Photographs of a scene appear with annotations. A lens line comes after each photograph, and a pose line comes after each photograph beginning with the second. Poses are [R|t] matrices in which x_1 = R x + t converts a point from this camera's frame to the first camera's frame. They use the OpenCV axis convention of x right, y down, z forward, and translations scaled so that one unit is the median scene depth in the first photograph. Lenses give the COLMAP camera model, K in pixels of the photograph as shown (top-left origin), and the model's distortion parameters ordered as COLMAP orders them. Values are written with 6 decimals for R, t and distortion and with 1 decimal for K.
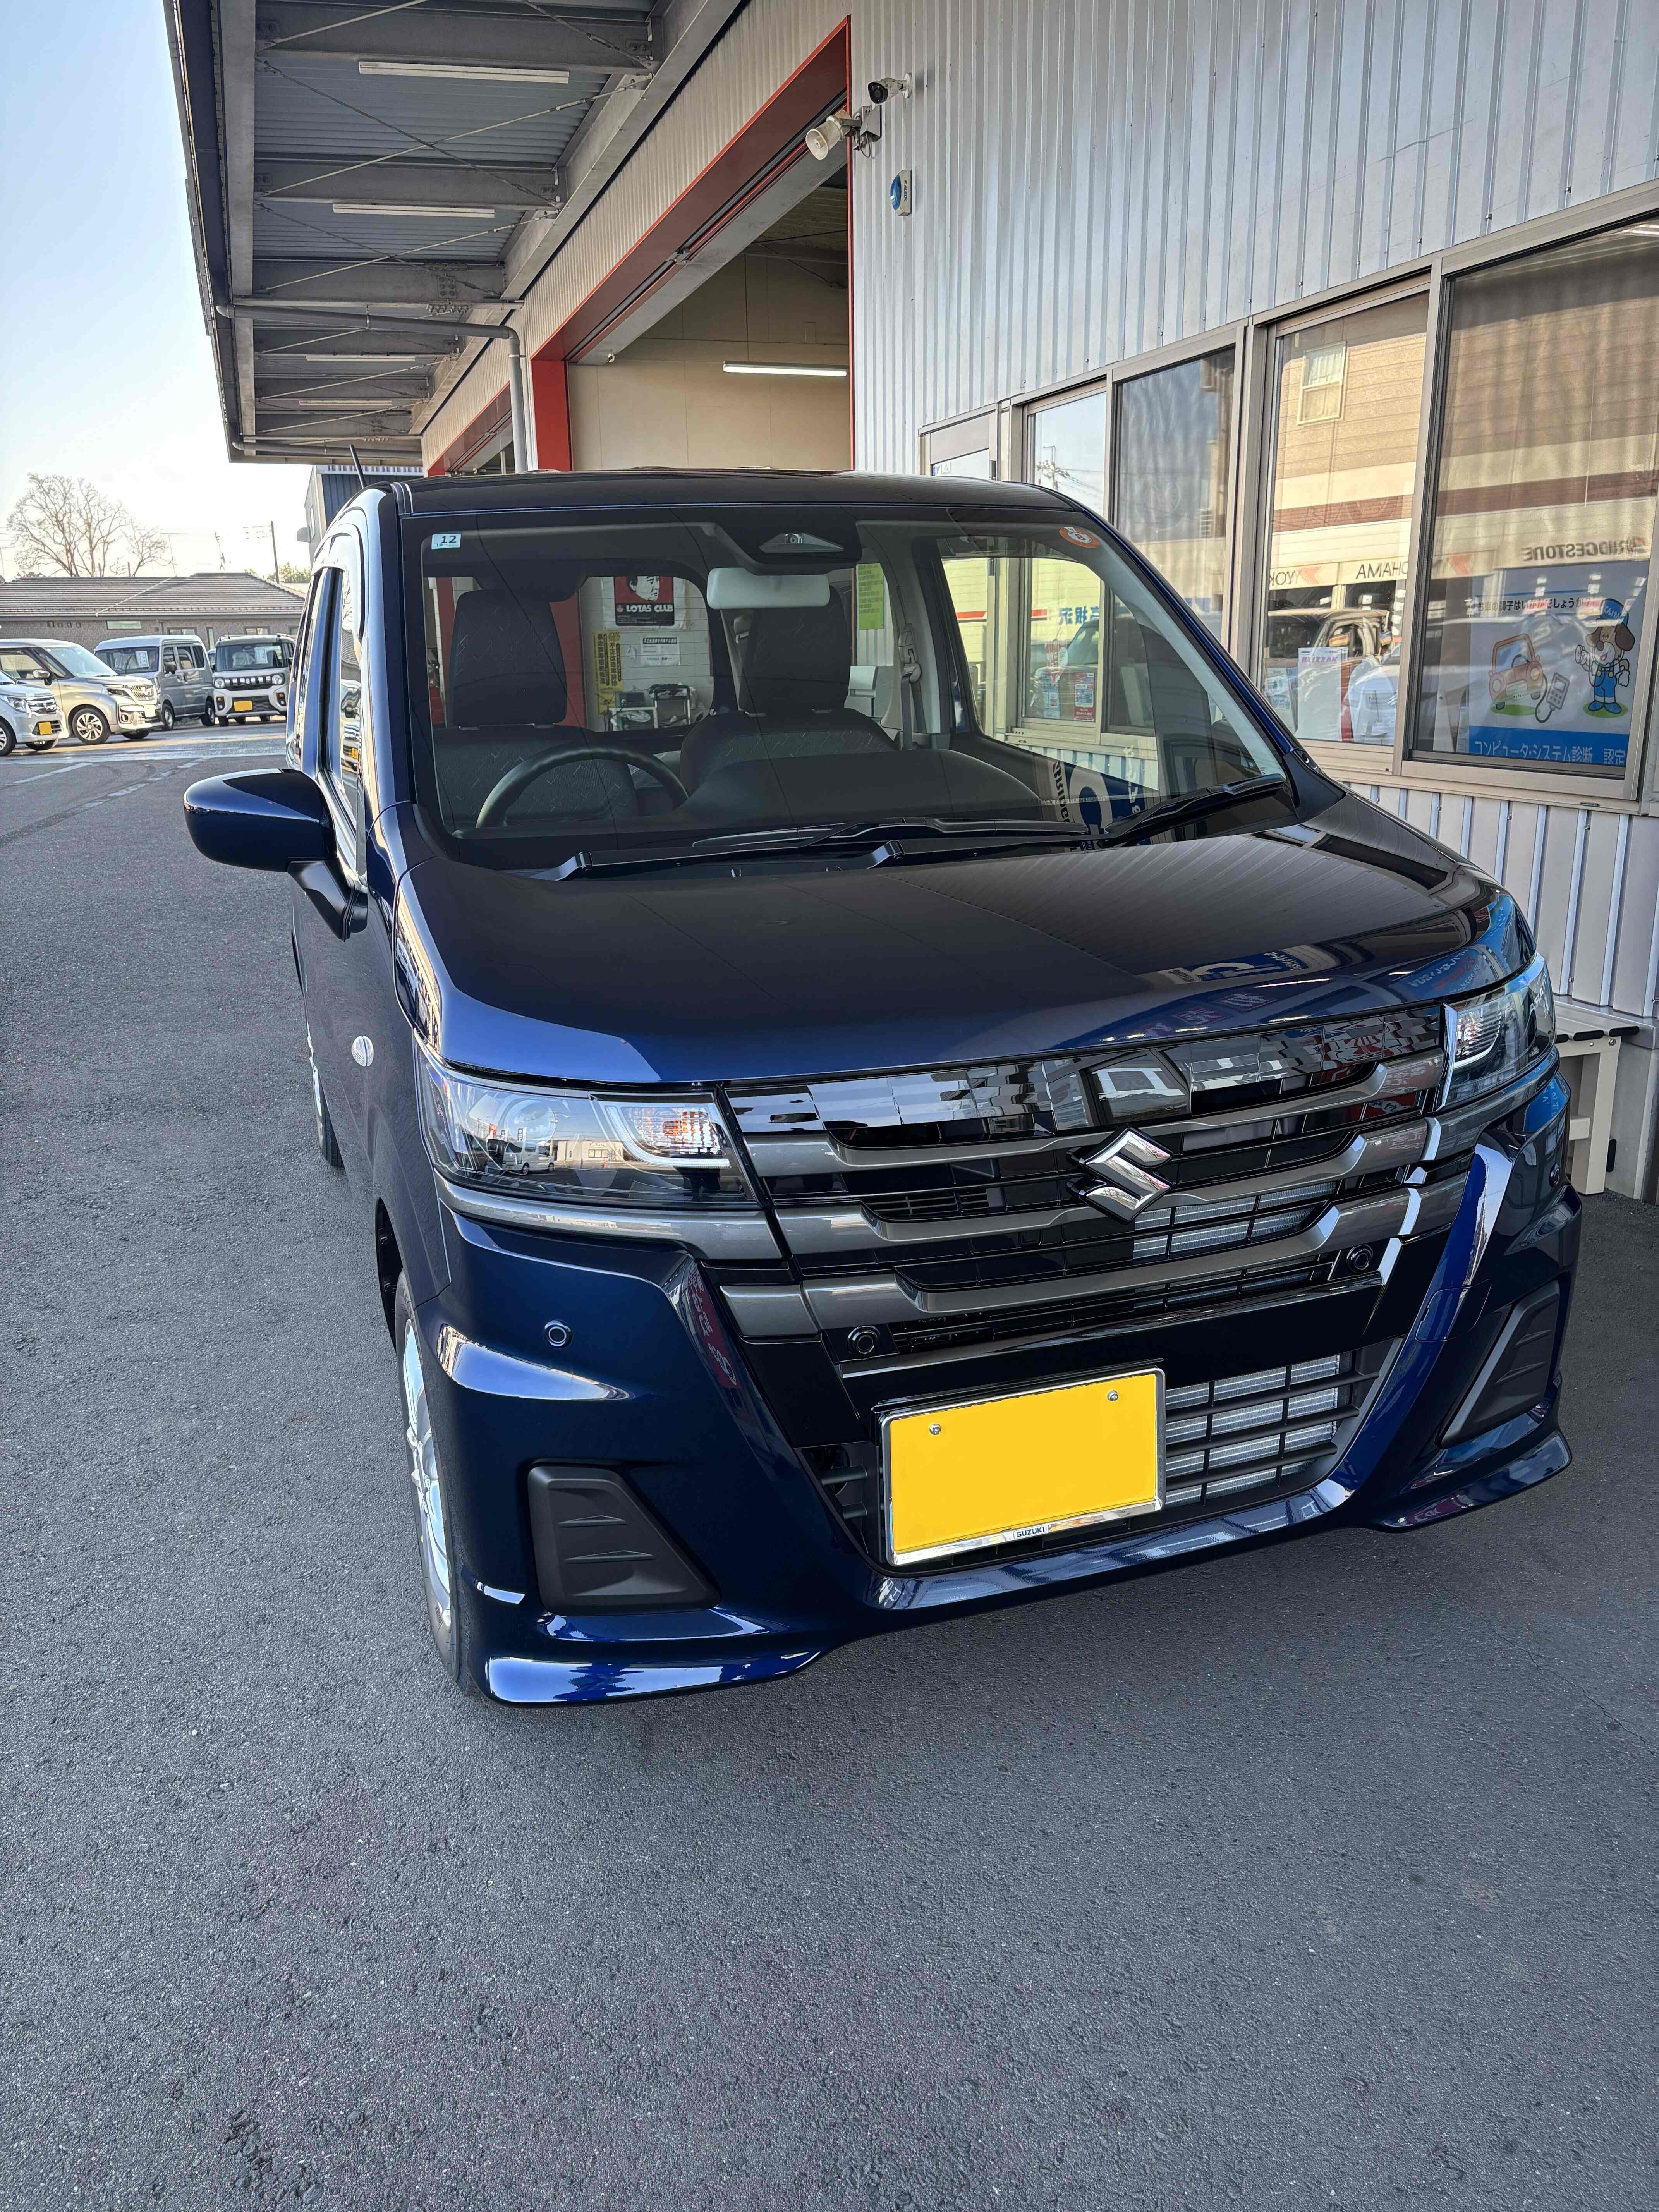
lens RADIAL K [[1658.8, 0, 820.7], [0, 1658.8, 1115.8], [0, 0, 1]] dist [0.051091, -0.054905]
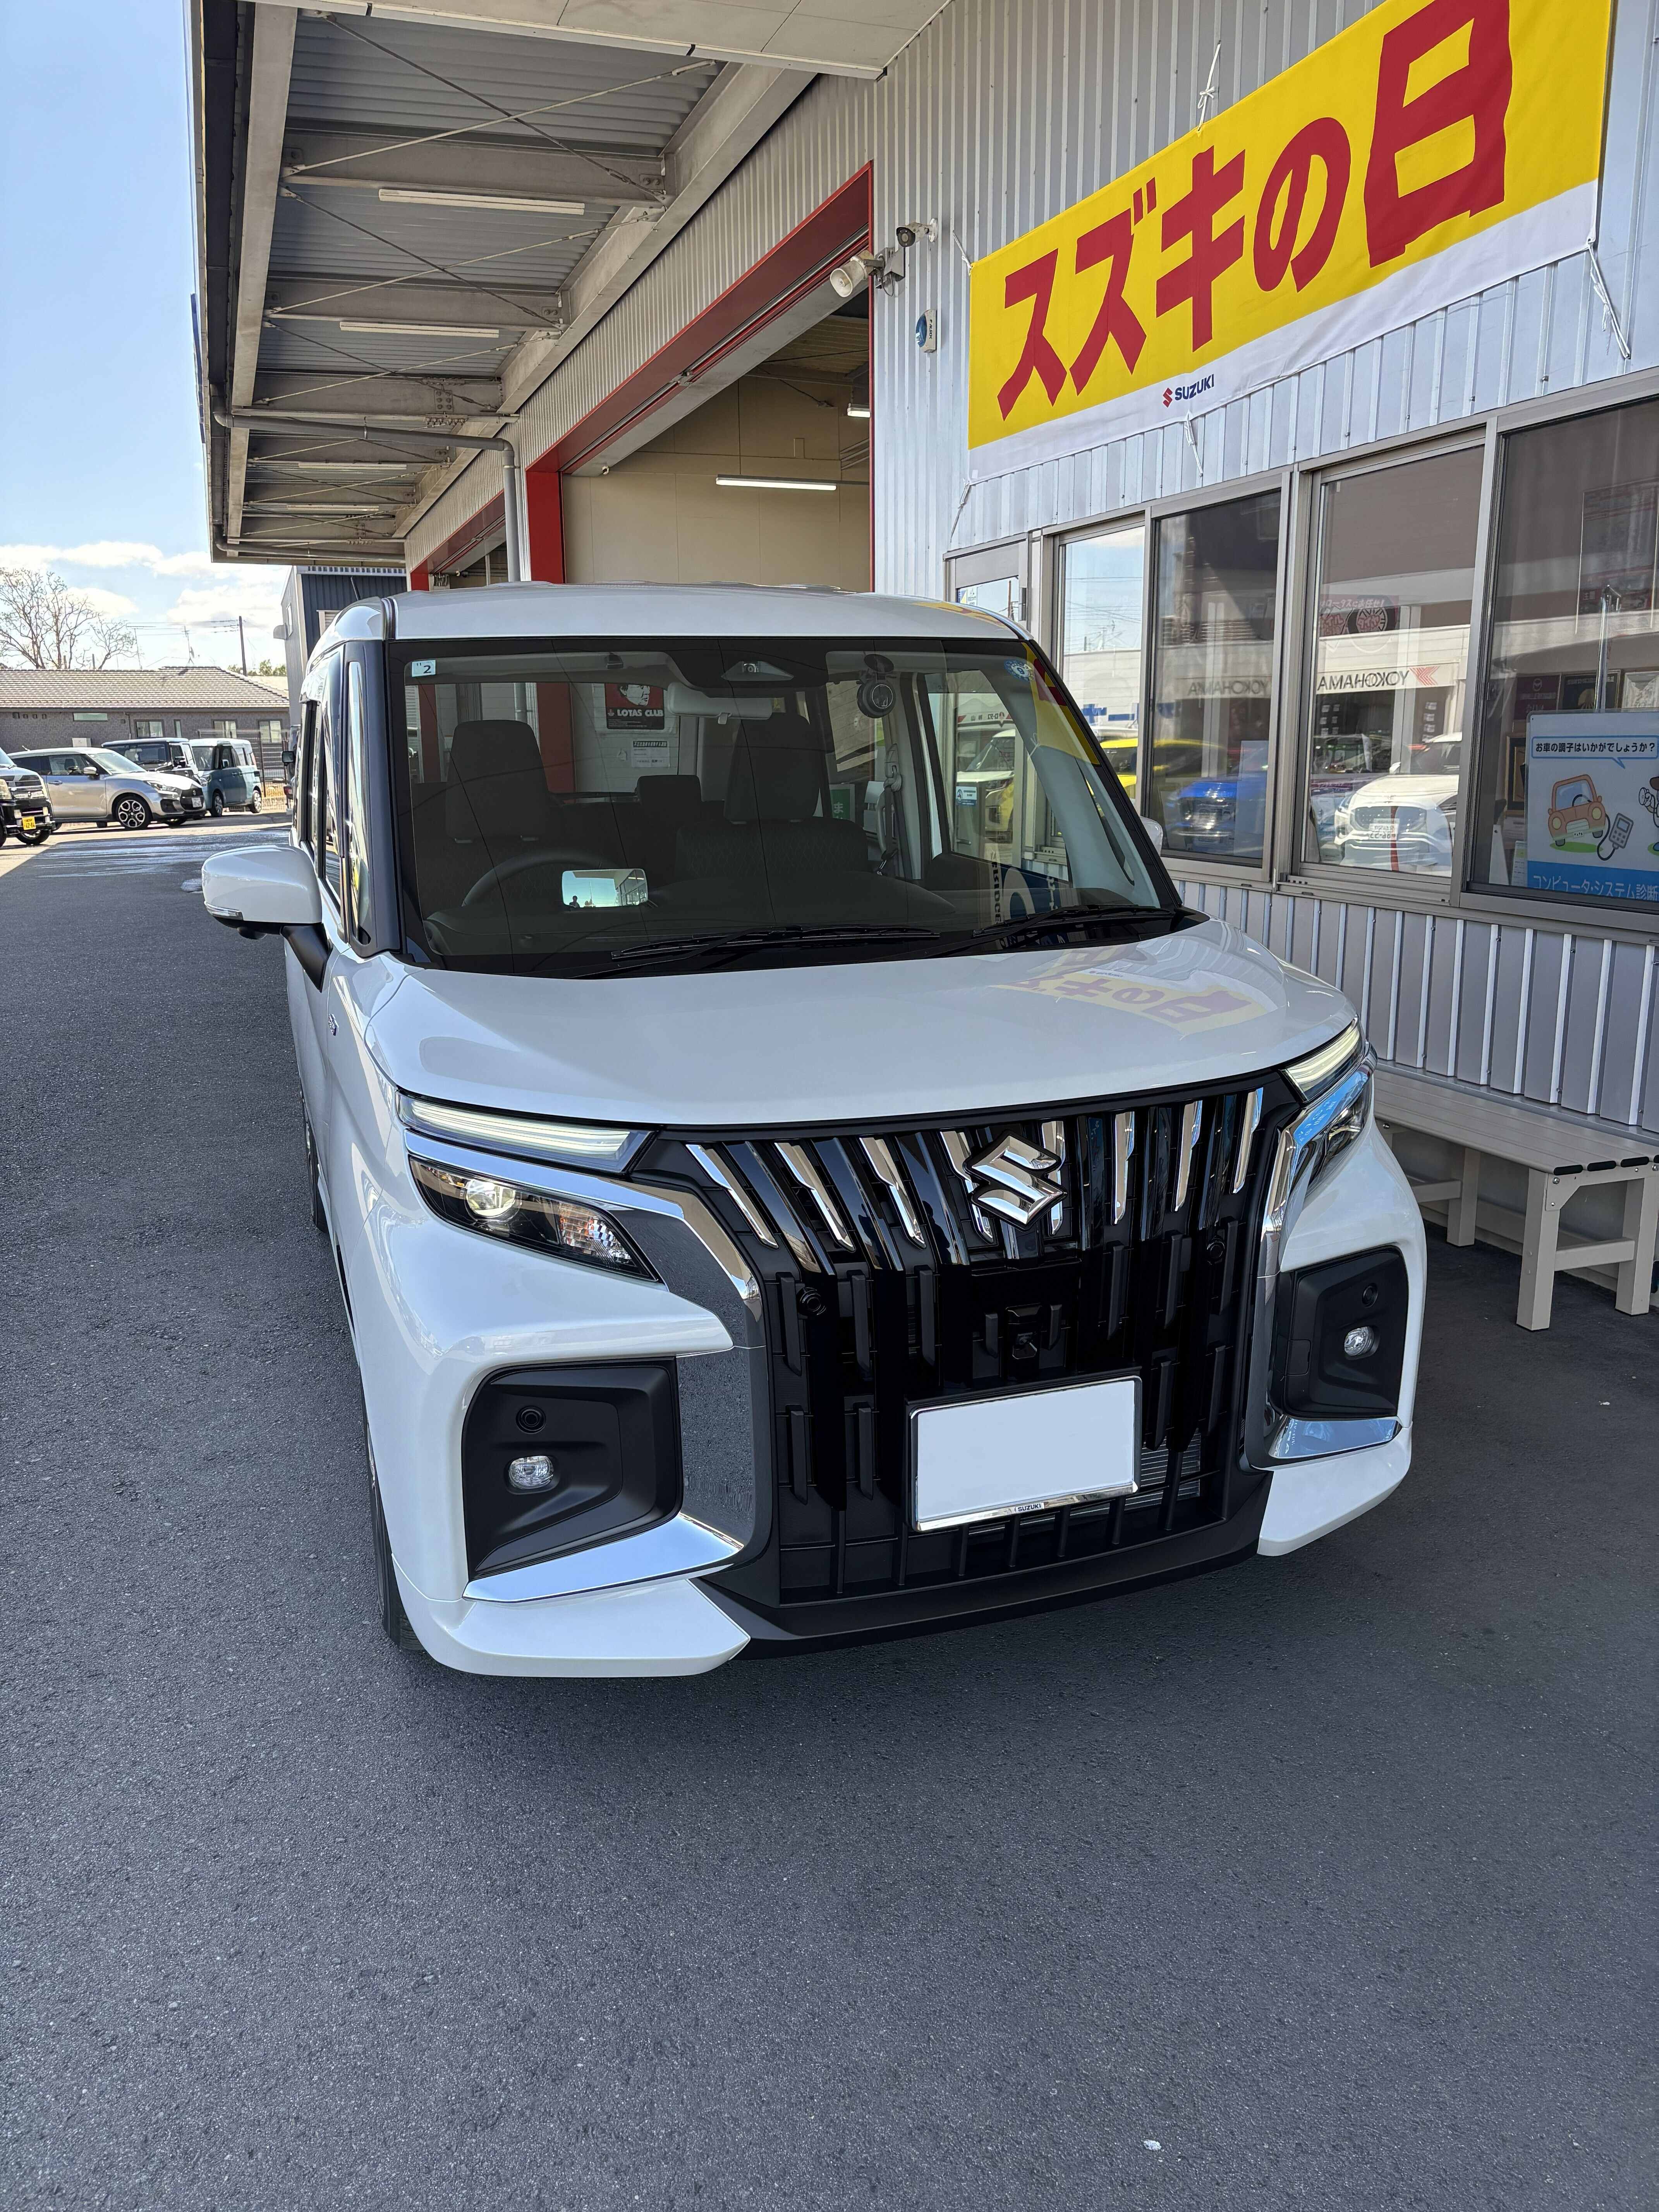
lens RADIAL K [[1654.4, 0, 834.3], [0, 1654.4, 1117.4], [0, 0, 1]] dist [0.069592, -0.075439]
pose [[0.999487, 0.001161, 0.032015, -0.040968], [0.000526, 0.998613, -0.052653, -0.012828], [-0.032032, 0.052643, 0.998100, -0.001463]]
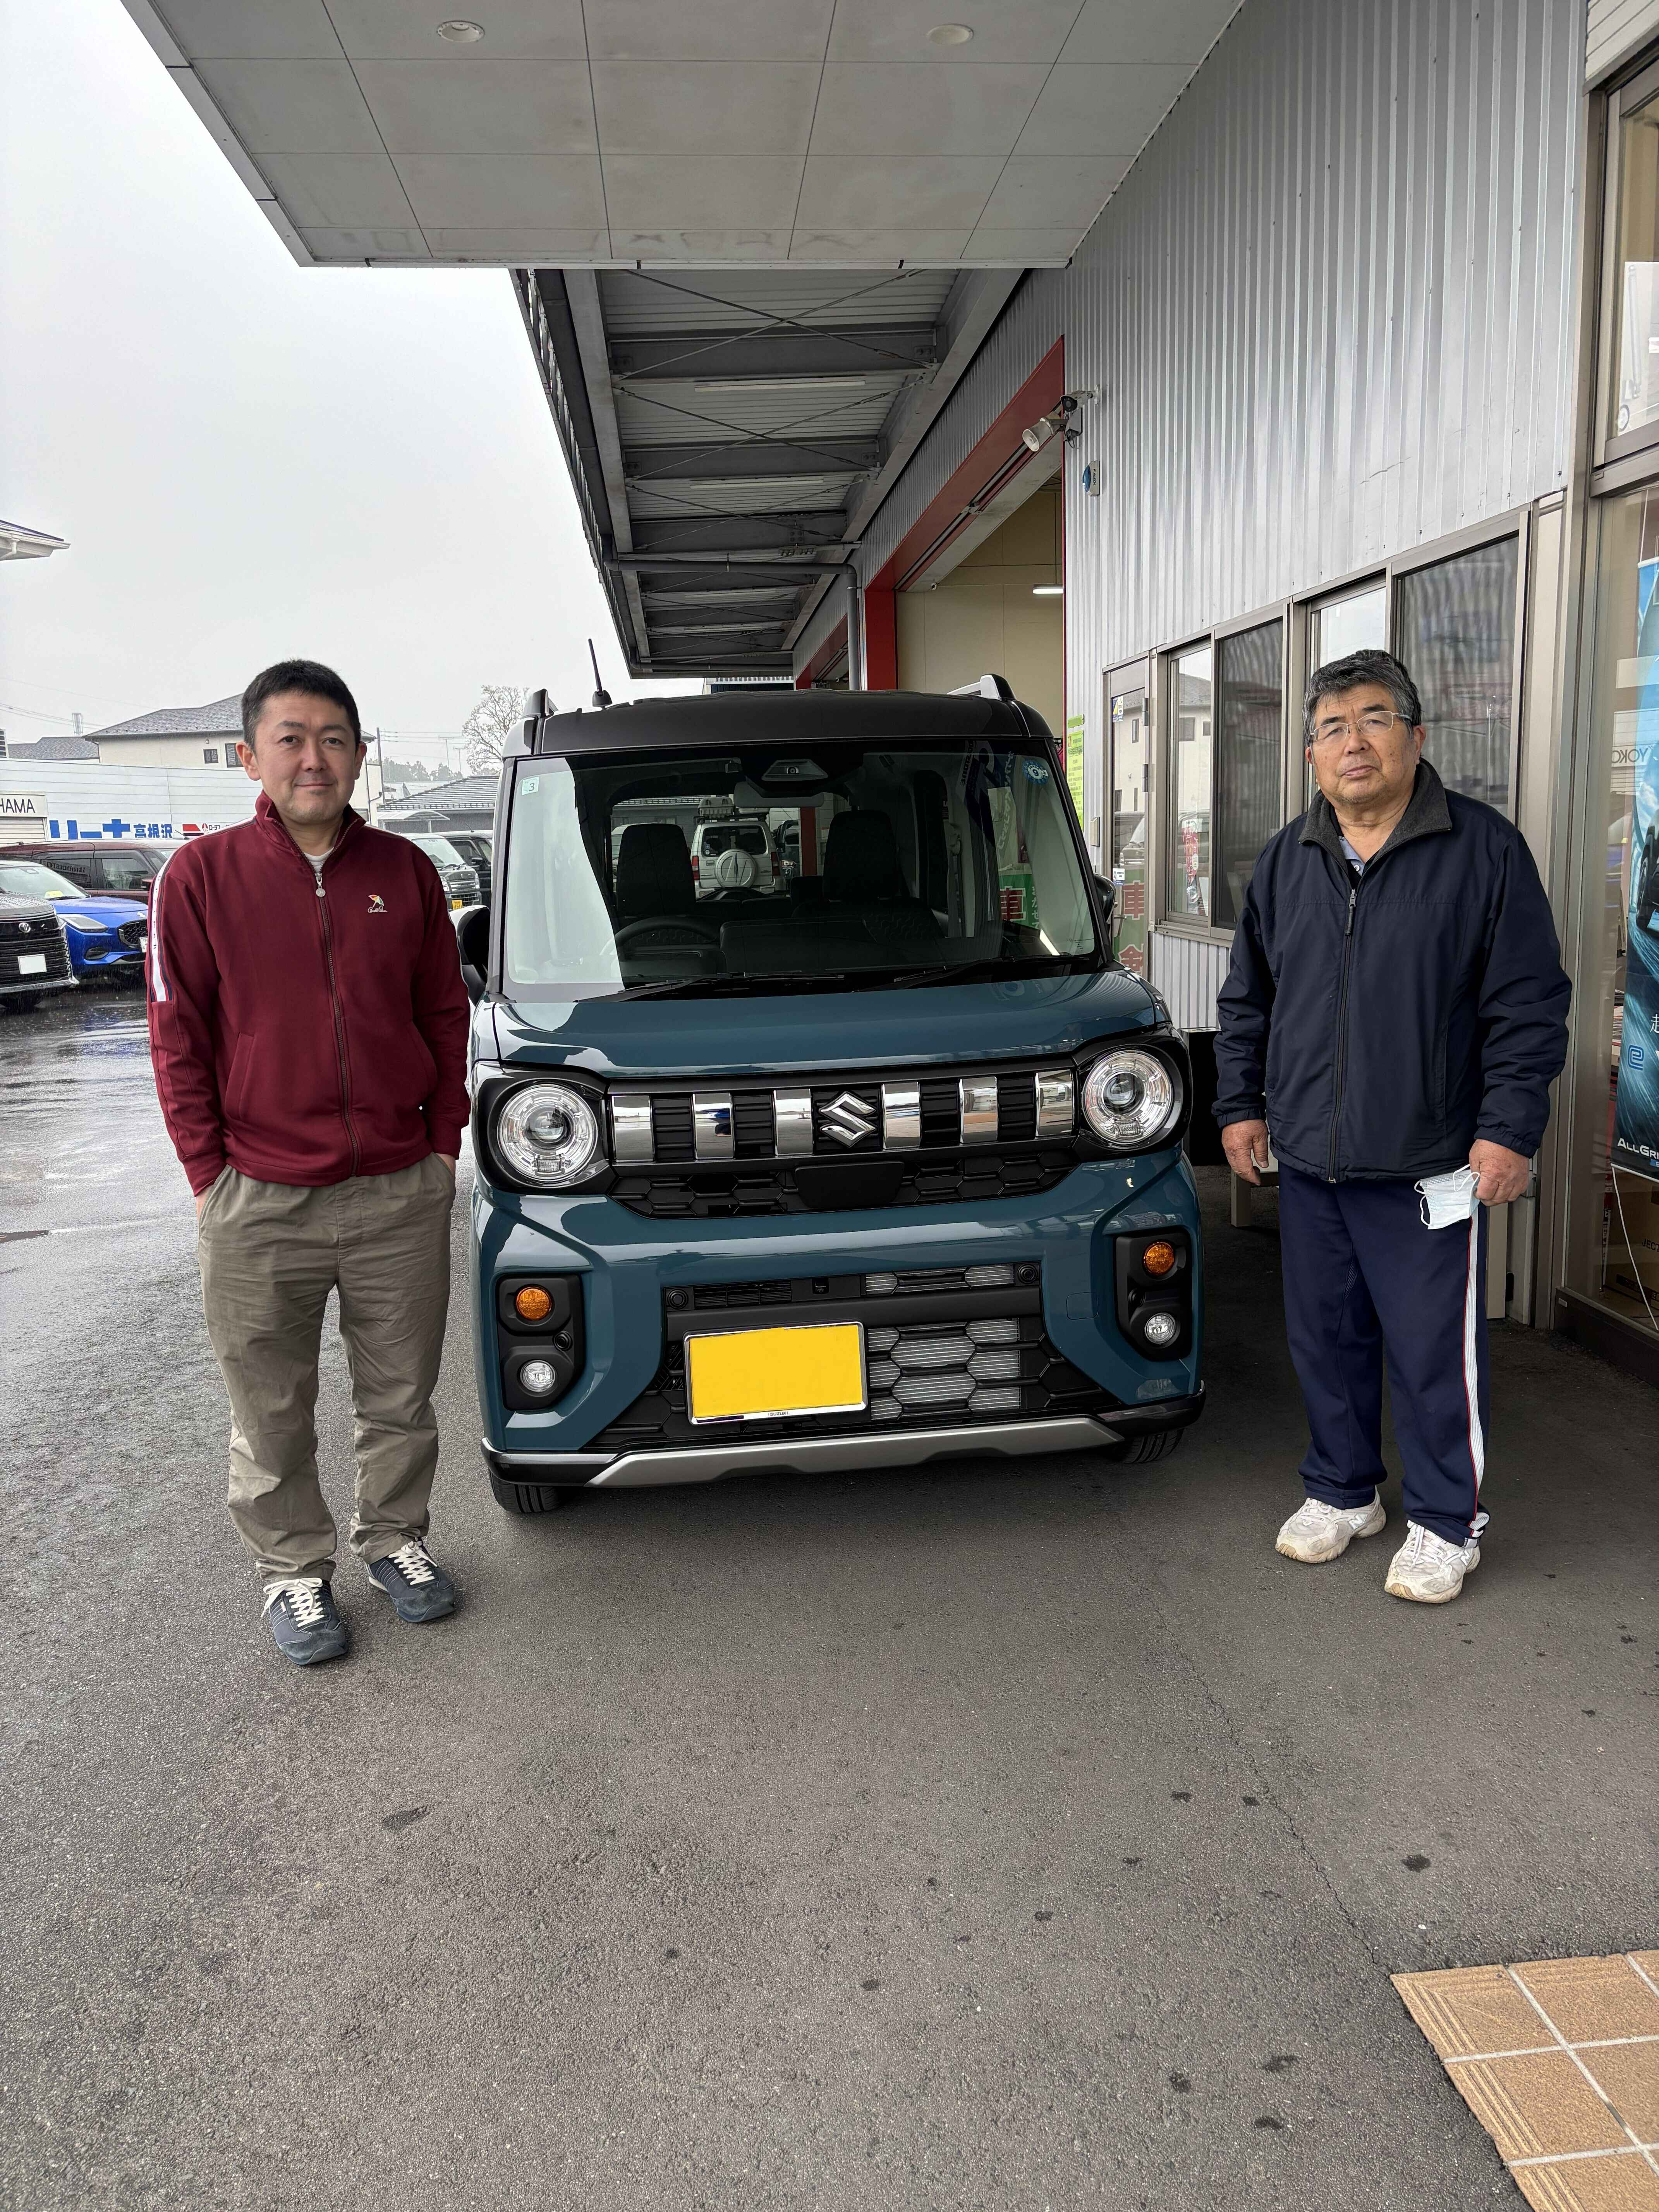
lens RADIAL K [[1664.7, 0, 825.0], [0, 1664.7, 1108.2], [0, 0, 1]] dist [0.041465, -0.028023]
pose [[0.974450, 0.024030, -0.223314, 0.139556], [-0.047352, 0.993893, -0.099677, 0.020480], [0.219555, 0.107704, 0.969637, -0.144904]]
